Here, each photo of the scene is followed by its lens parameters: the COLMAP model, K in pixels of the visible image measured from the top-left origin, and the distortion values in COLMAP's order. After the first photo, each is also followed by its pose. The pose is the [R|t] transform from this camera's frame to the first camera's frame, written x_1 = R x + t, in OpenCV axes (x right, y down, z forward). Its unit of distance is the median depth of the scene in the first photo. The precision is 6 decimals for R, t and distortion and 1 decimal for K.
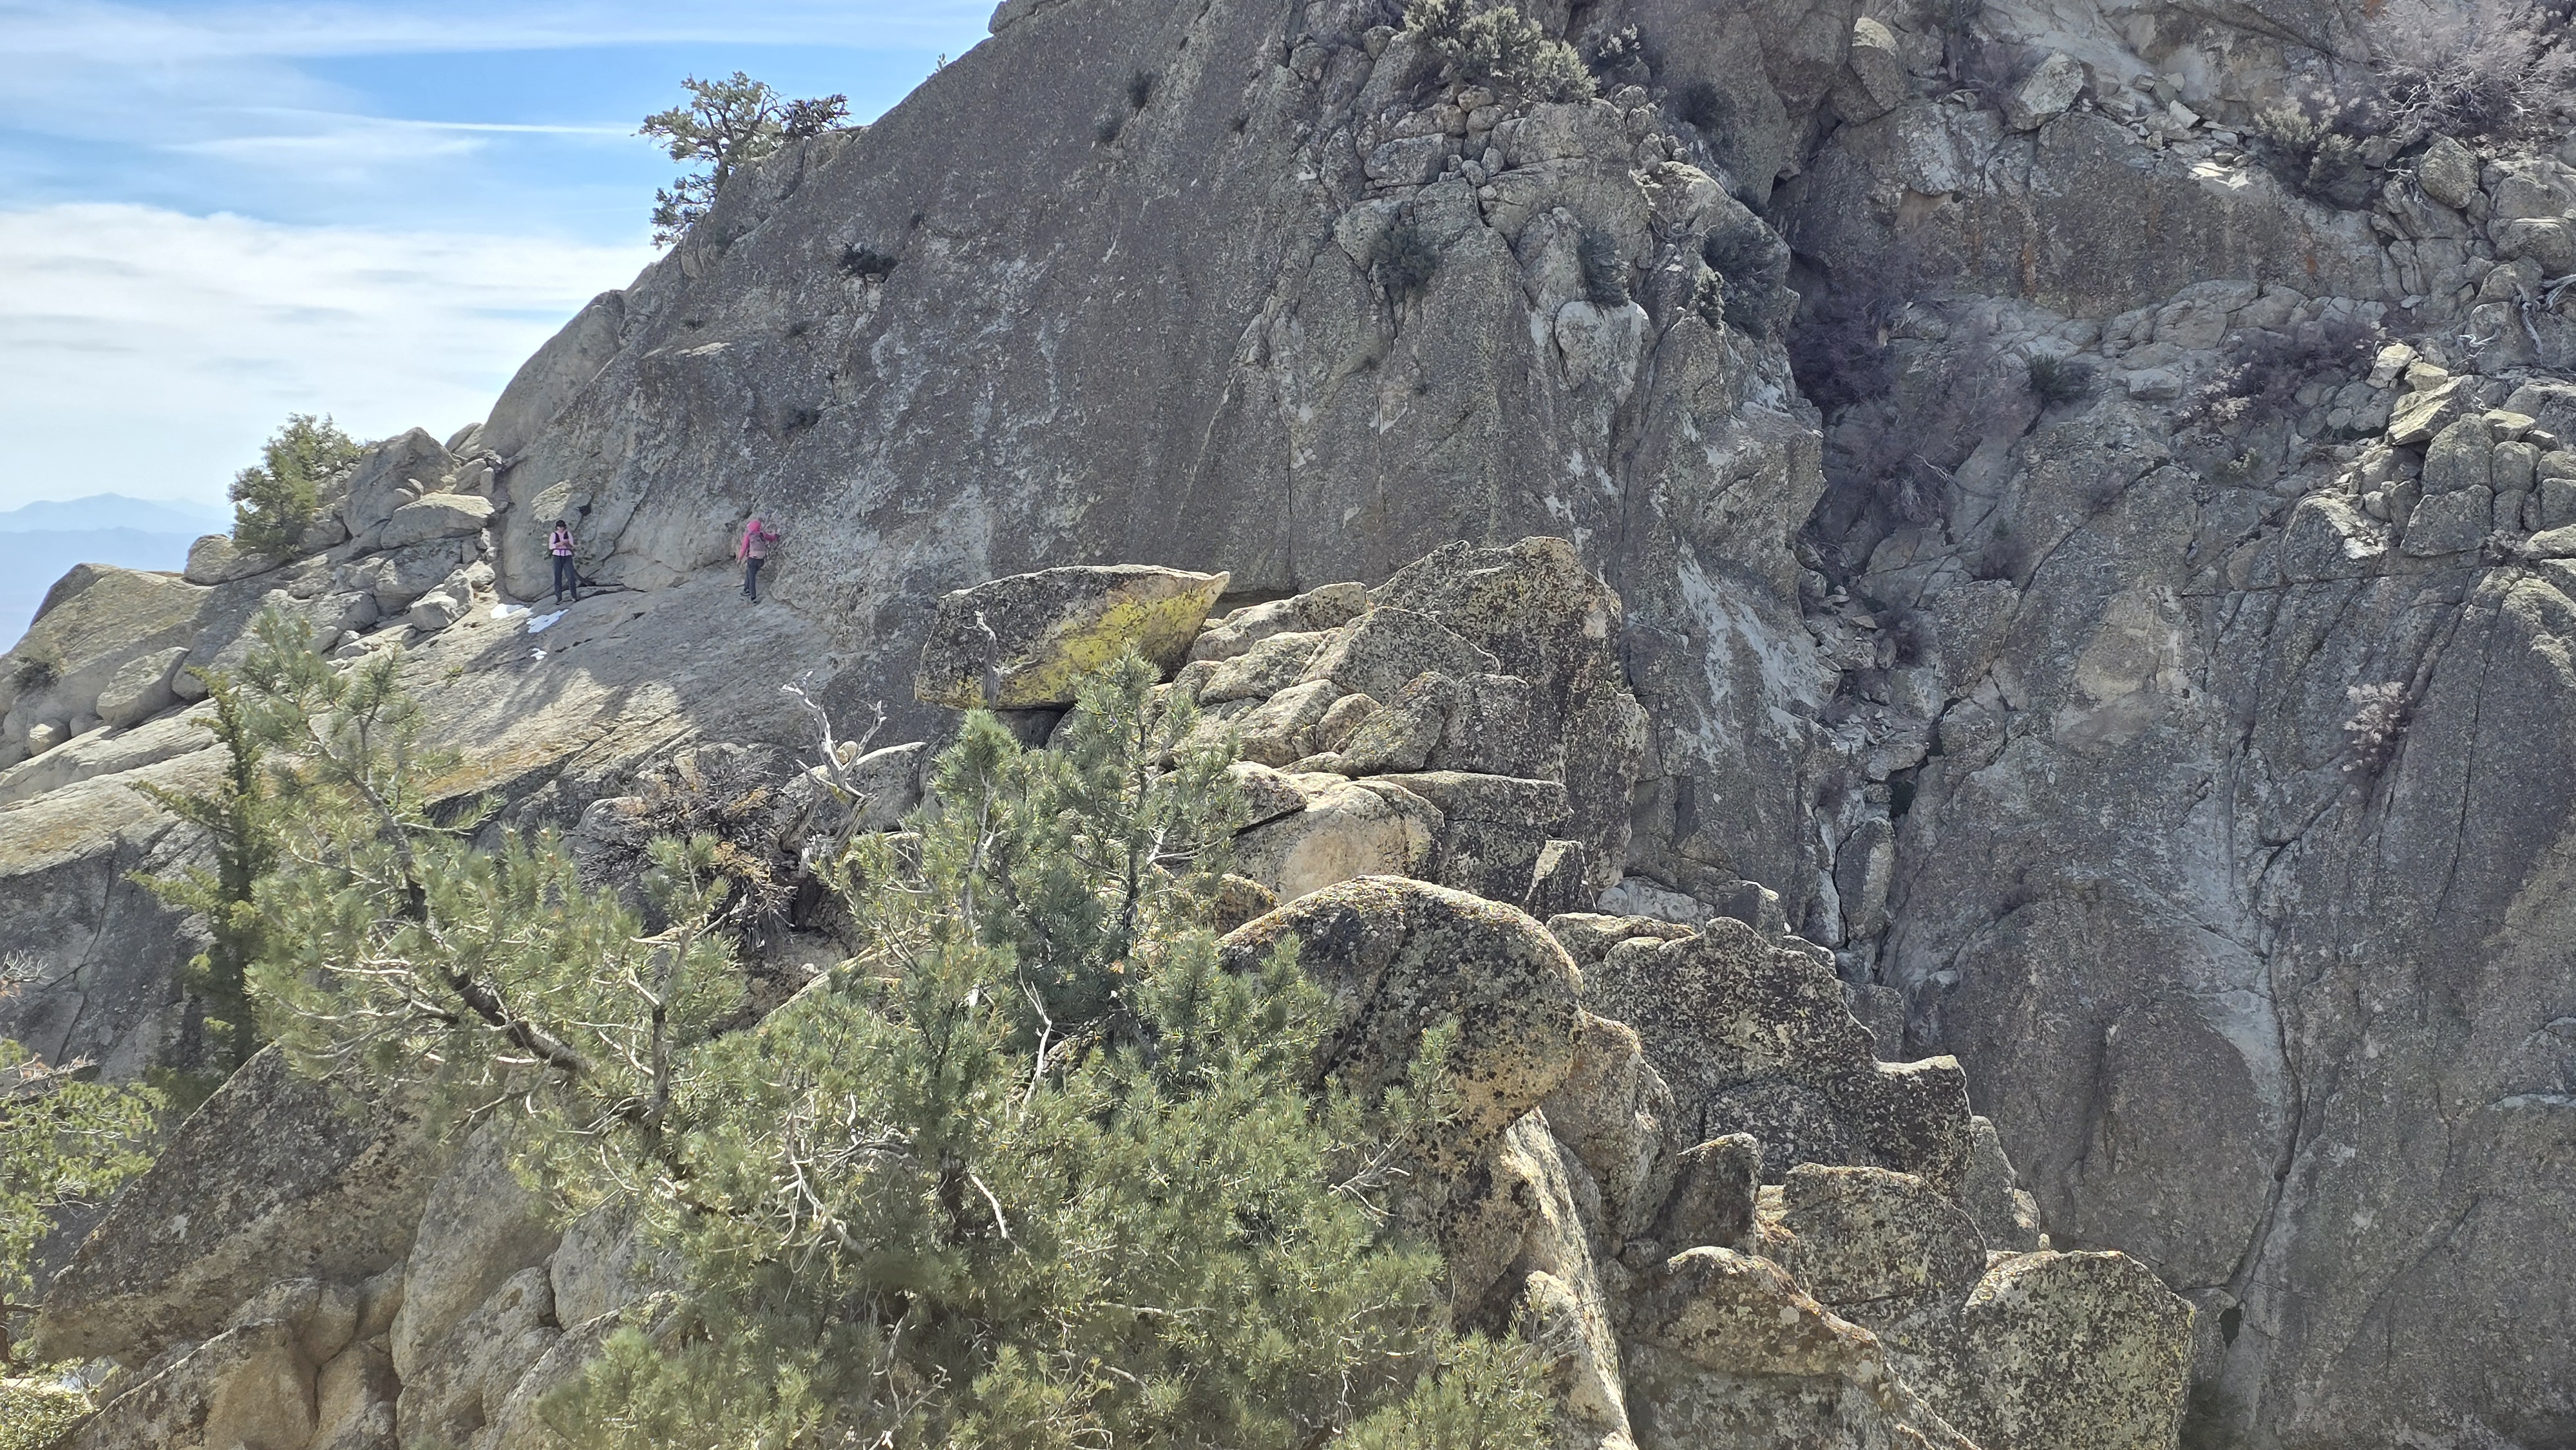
lens RADIAL K [[1857.0, 0, 1283.5], [0, 1857.0, 641.9], [0, 0, 1]] dist [0.159469, -0.198921]
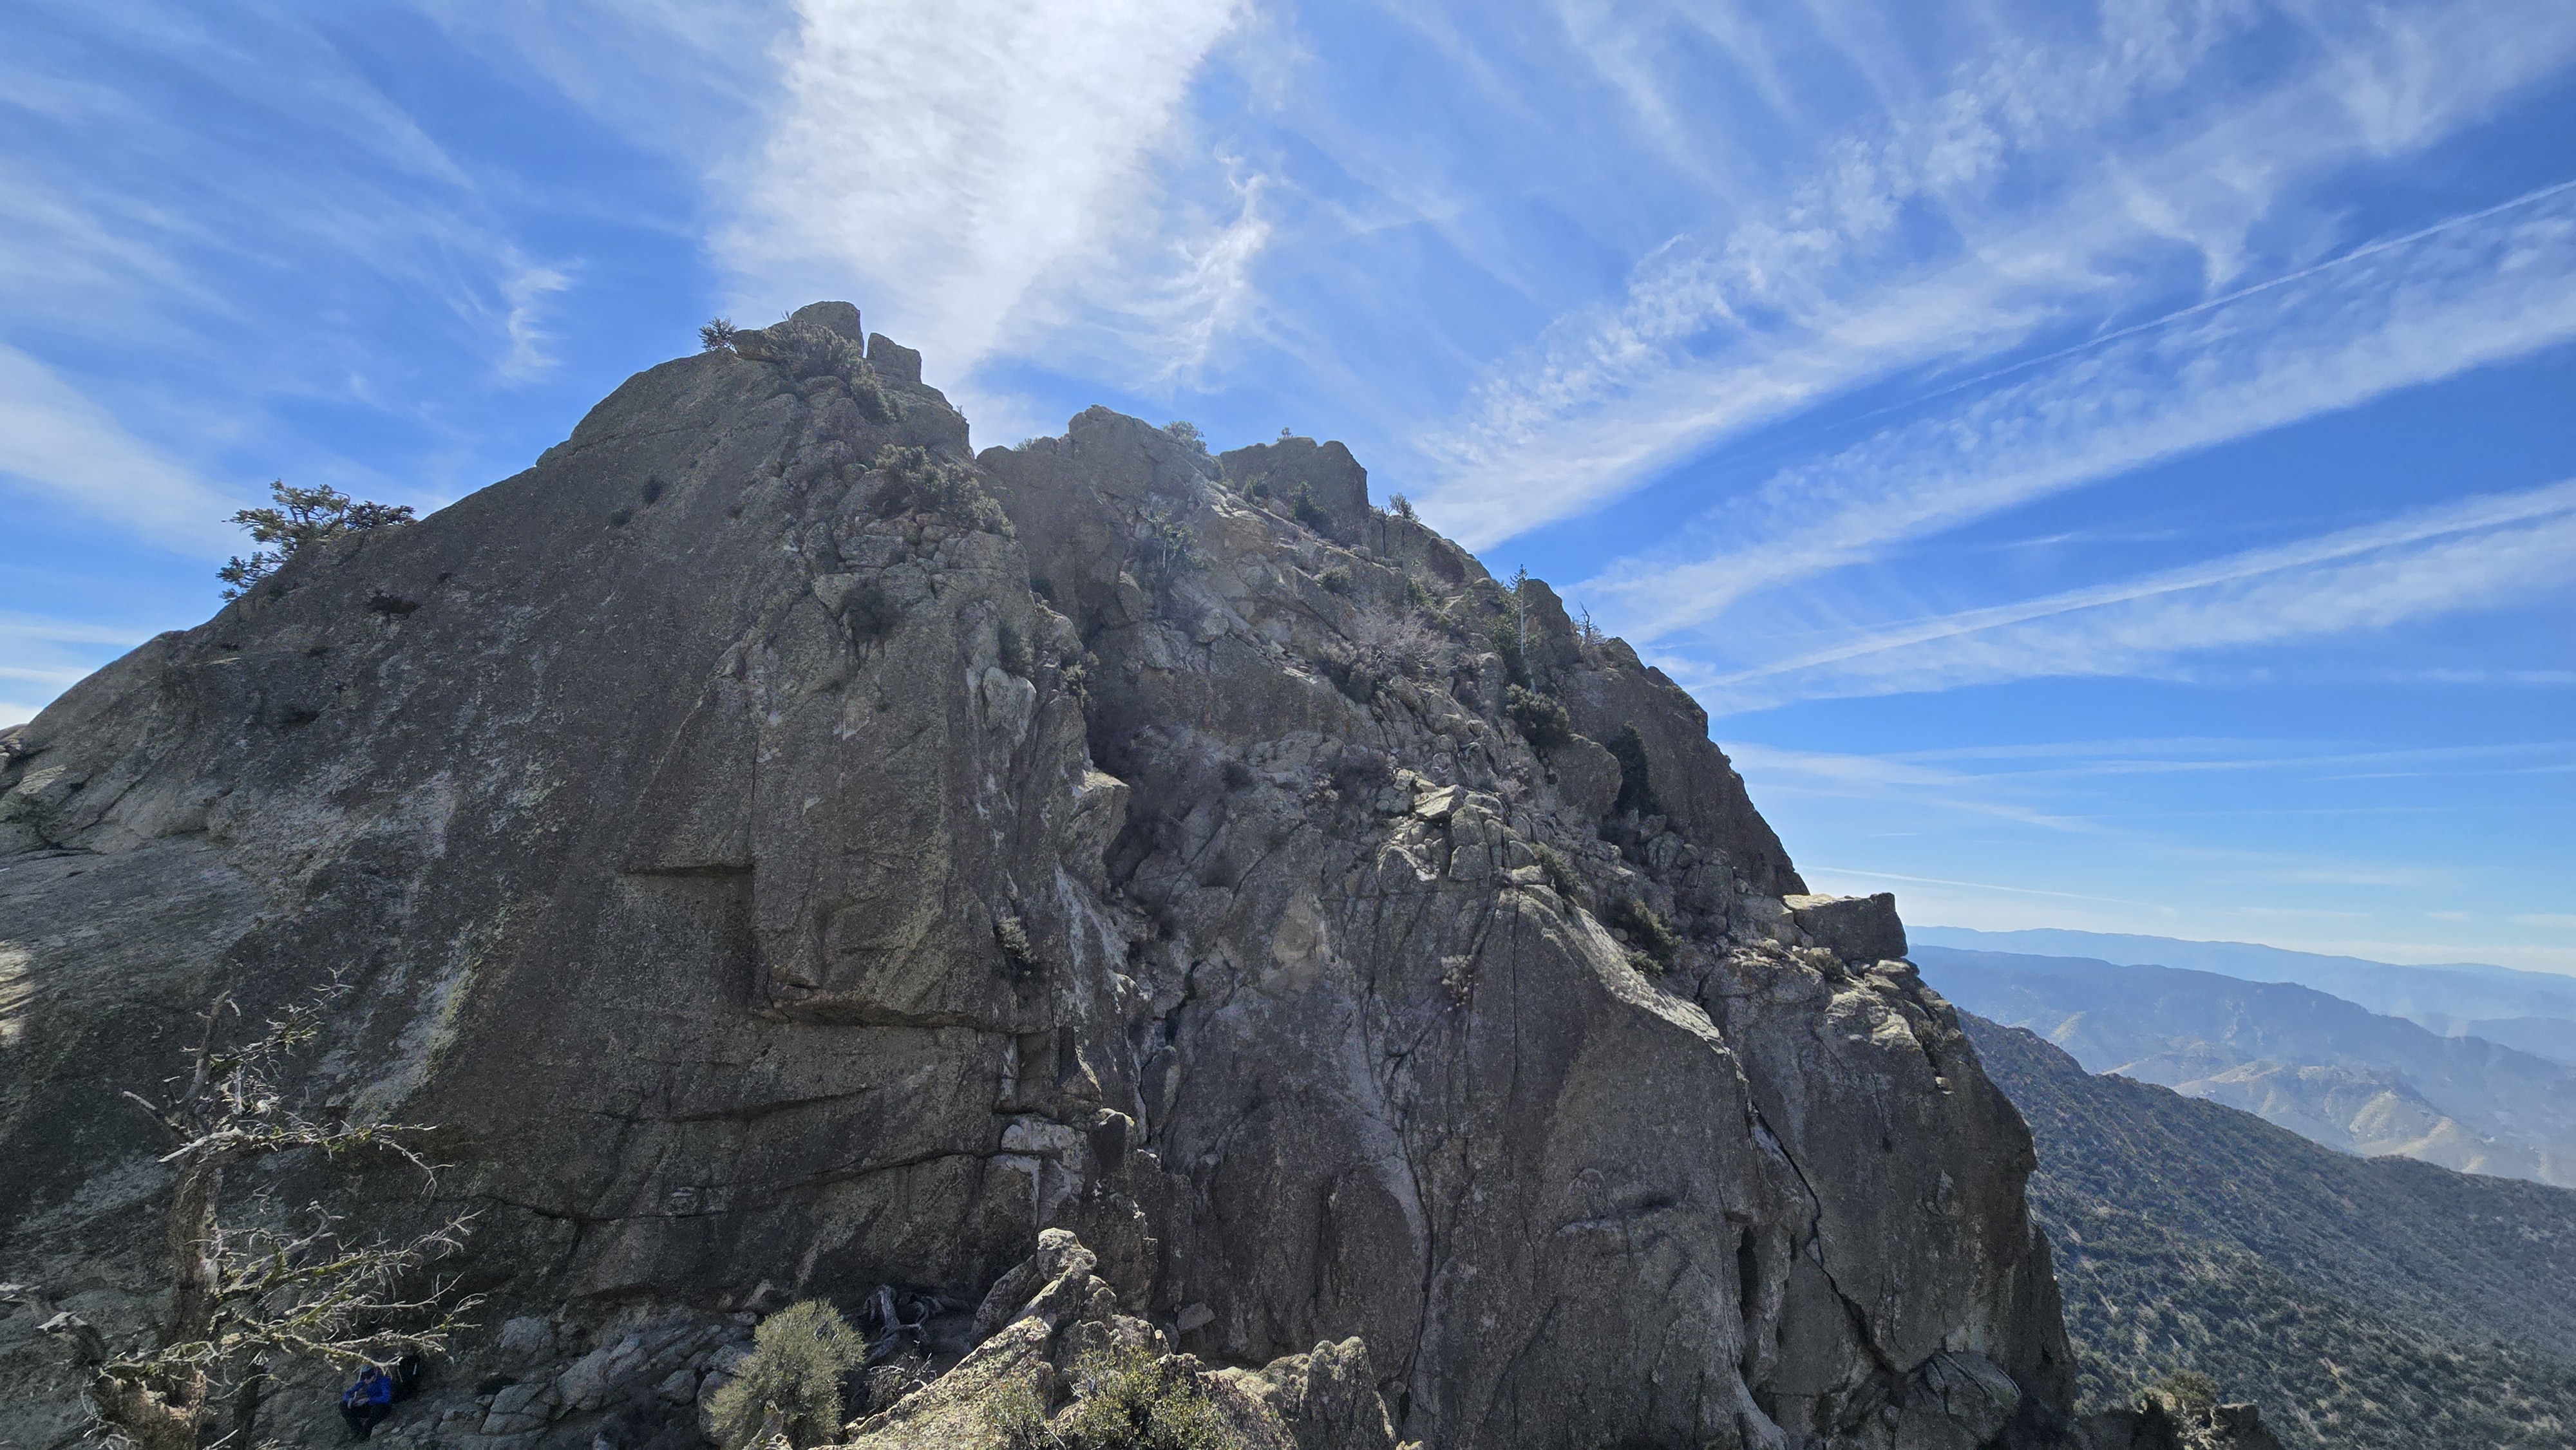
lens RADIAL K [[1087.3, 0, 1285.3], [0, 1087.3, 731.1], [0, 0, 1]] dist [-0.000745, -0.000647]
pose [[0.889097, 0.101122, 0.446409, -0.005163], [-0.022915, 0.983901, -0.177237, 0.000158], [-0.457145, 0.147351, 0.877101, 0.174453]]
